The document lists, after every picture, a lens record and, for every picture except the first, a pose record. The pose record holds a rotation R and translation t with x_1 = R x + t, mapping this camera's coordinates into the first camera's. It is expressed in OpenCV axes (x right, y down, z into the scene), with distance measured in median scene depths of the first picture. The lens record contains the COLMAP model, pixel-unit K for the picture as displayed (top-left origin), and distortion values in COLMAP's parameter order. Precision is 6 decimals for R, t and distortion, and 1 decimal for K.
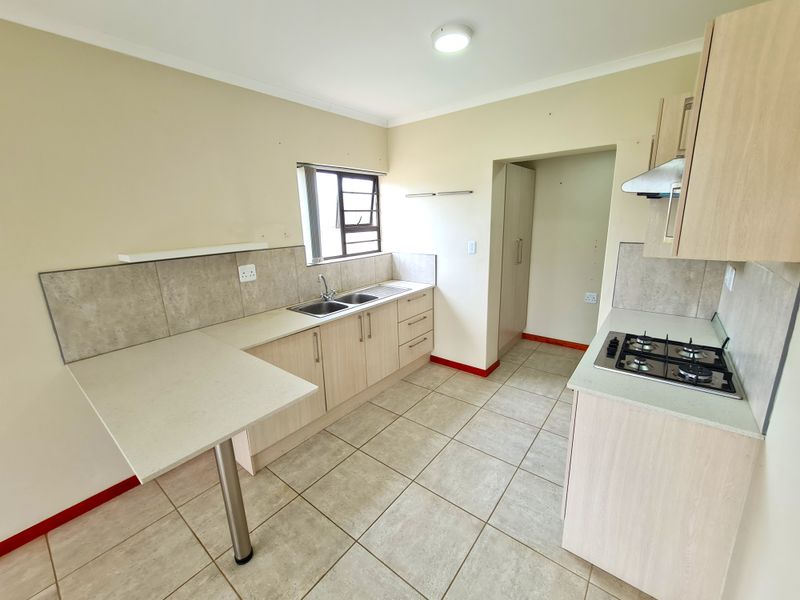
lens RADIAL K [[333.0, 0, 407.4], [0, 333.0, 294.6], [0, 0, 1]] dist [-0.003183, 0.000430]
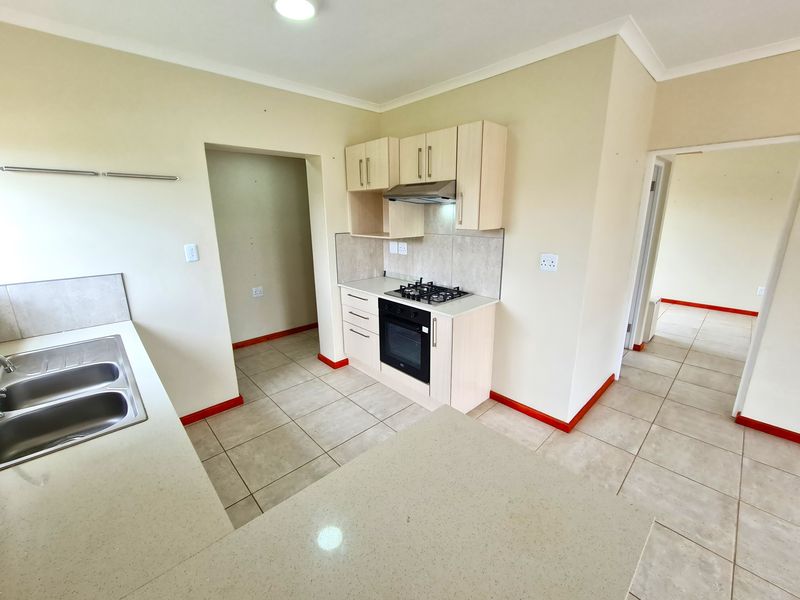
lens RADIAL K [[333.0, 0, 406.0], [0, 333.0, 294.7], [0, 0, 1]] dist [-0.003183, 0.000430]
pose [[0.140075, -0.219618, 0.965477, -0.574874], [0.228899, 0.955860, 0.184221, -0.094412], [-0.963319, 0.195192, 0.184163, 0.489427]]
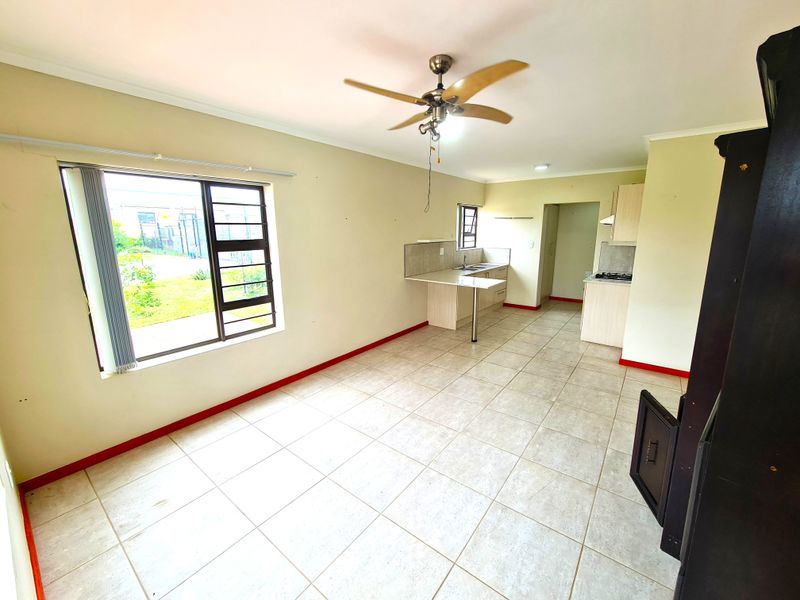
lens RADIAL K [[333.0, 0, 403.7], [0, 333.0, 293.4], [0, 0, 1]] dist [-0.003183, 0.000430]
pose [[0.999681, 0.023502, 0.009283, -0.712864], [-0.023128, 0.998990, -0.038517, 0.302393], [-0.010178, 0.038290, 0.999215, -1.217812]]
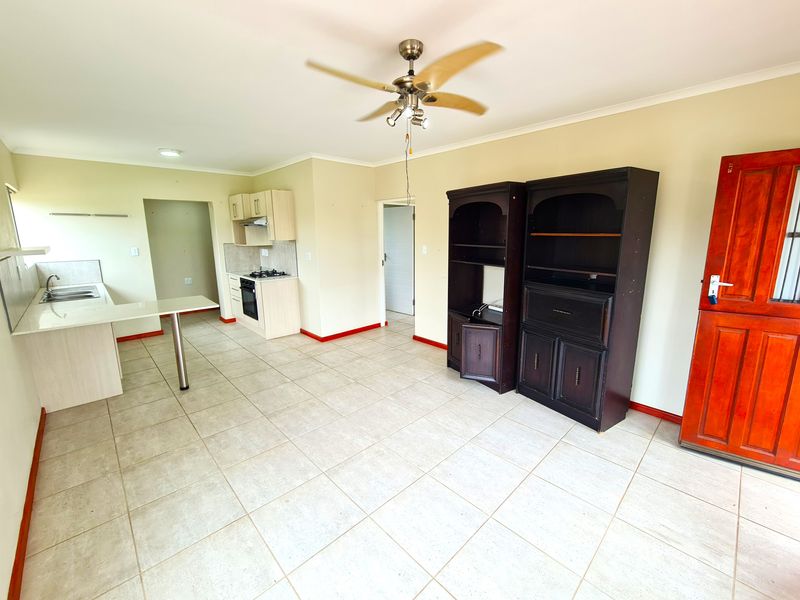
lens RADIAL K [[333.0, 0, 407.9], [0, 333.0, 301.0], [0, 0, 1]] dist [-0.003183, 0.000430]
pose [[0.138782, -0.181274, 0.973591, -1.381120], [0.230203, 0.962080, 0.146316, 0.167856], [-0.963196, 0.203817, 0.175249, -0.518648]]
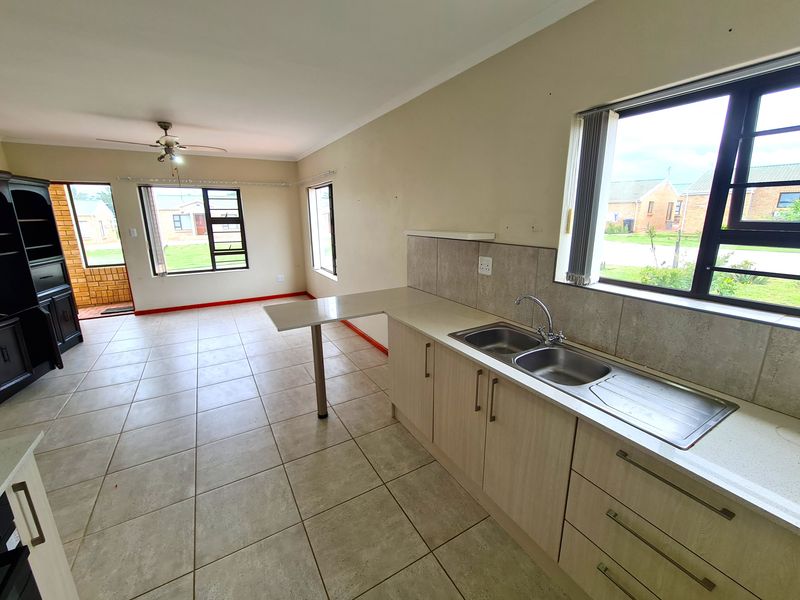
lens RADIAL K [[333.0, 0, 401.3], [0, 333.0, 295.5], [0, 0, 1]] dist [-0.003183, 0.000430]
pose [[-0.373968, 0.249640, -0.893212, 0.418533], [-0.198534, 0.919219, 0.340030, -0.239183], [0.905943, 0.304493, -0.294197, 1.018195]]
